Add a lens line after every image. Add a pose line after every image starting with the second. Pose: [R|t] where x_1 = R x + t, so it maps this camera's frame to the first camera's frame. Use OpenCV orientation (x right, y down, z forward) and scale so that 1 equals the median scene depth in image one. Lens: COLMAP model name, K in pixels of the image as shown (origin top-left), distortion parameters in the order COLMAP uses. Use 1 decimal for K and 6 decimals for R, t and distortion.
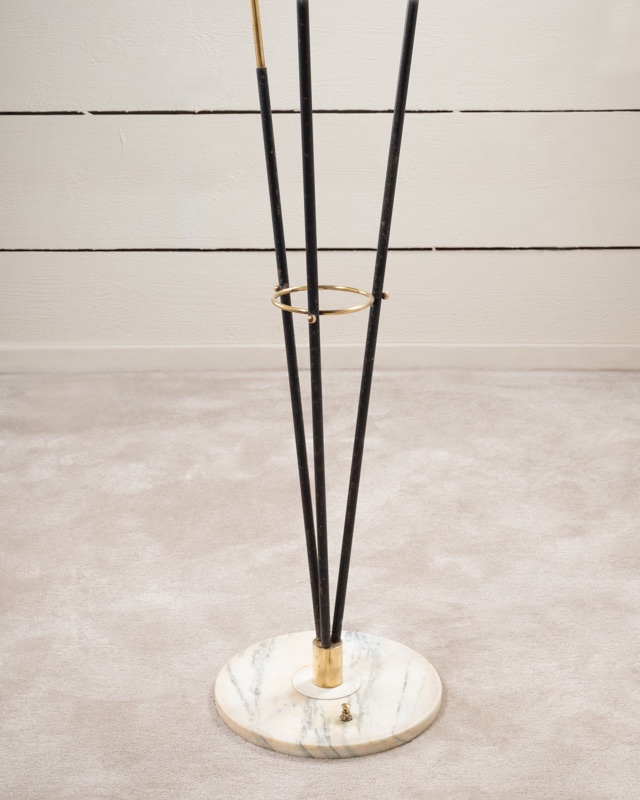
lens RADIAL K [[1386.2, 0, 311.2], [0, 1386.2, 412.7], [0, 0, 1]] dist [0.011078, -0.200015]
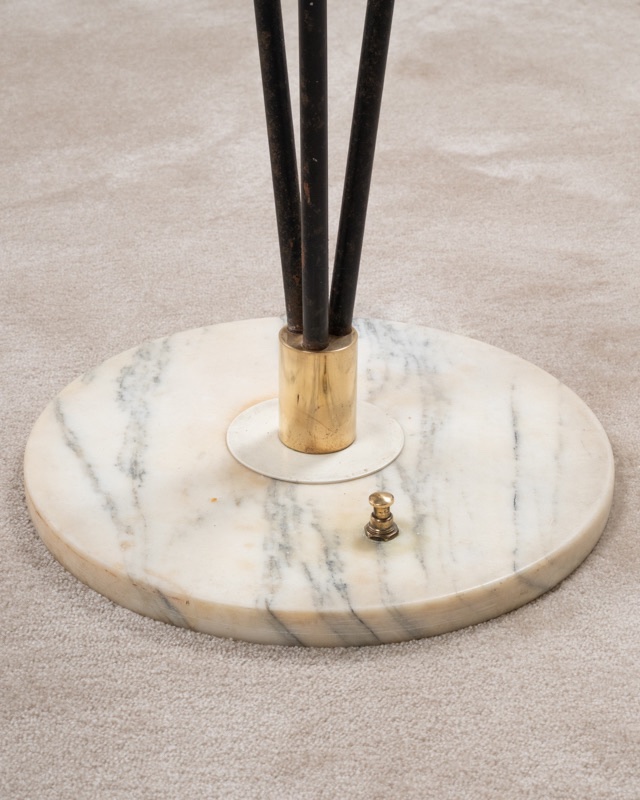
lens RADIAL K [[1834.3, 0, 303.3], [0, 1834.3, 306.6], [0, 0, 1]] dist [0.018281, -0.137943]
pose [[0.996305, -0.025782, 0.081920, -0.027443], [0.016167, 0.993125, 0.115941, 0.081416], [-0.084345, -0.114188, 0.989872, 0.412597]]
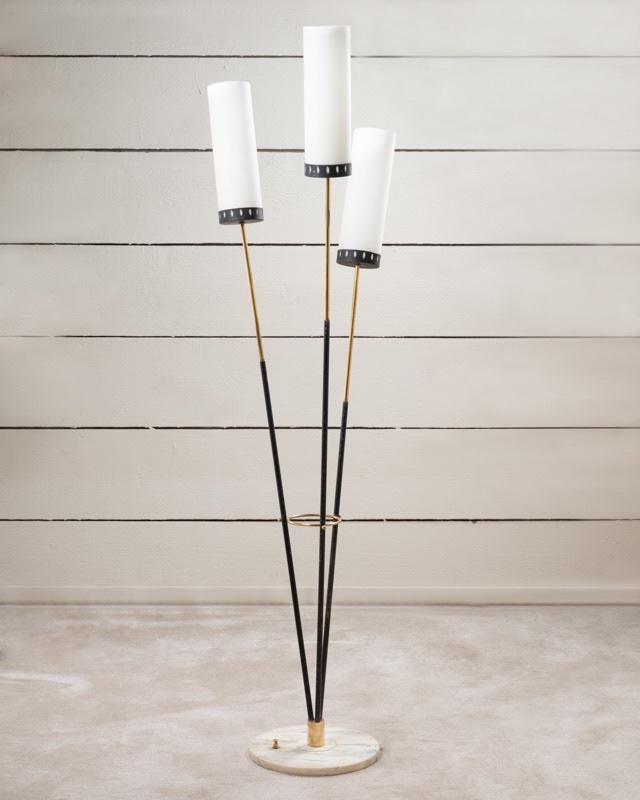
lens RADIAL K [[1452.1, 0, 312.9], [0, 1452.1, 372.8], [0, 0, 1]] dist [0.009575, 0.023494]
pose [[0.999738, 0.005813, 0.022119, -0.031226], [0.000038, 0.966732, -0.255790, 0.175183], [-0.022870, 0.255724, 0.966479, -0.735695]]
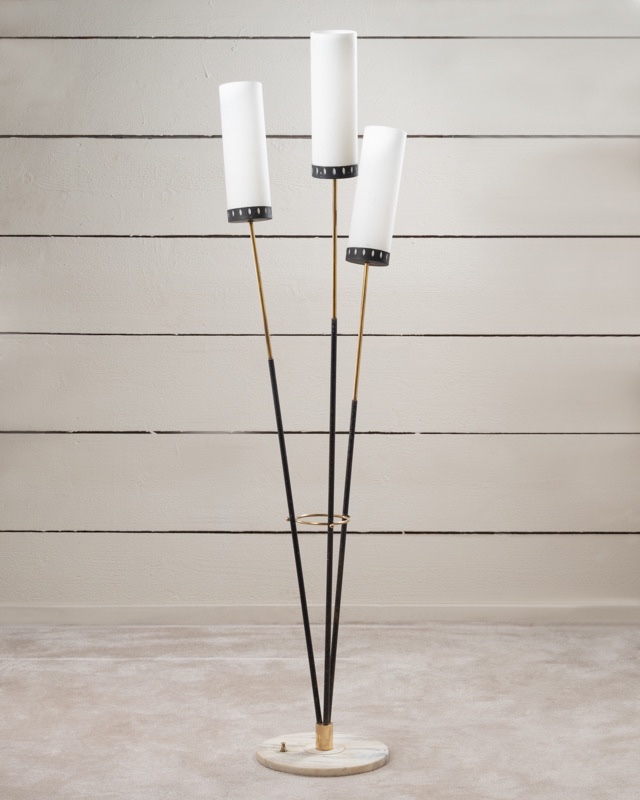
lens RADIAL K [[1834.3, 0, 303.3], [0, 1834.3, 306.6], [0, 0, 1]] dist [0.018281, -0.137943]
pose [[0.999972, 0.007174, 0.002286, -0.021435], [-0.006183, 0.955600, -0.294601, 0.283978], [-0.004298, 0.294578, 0.955618, -1.107429]]
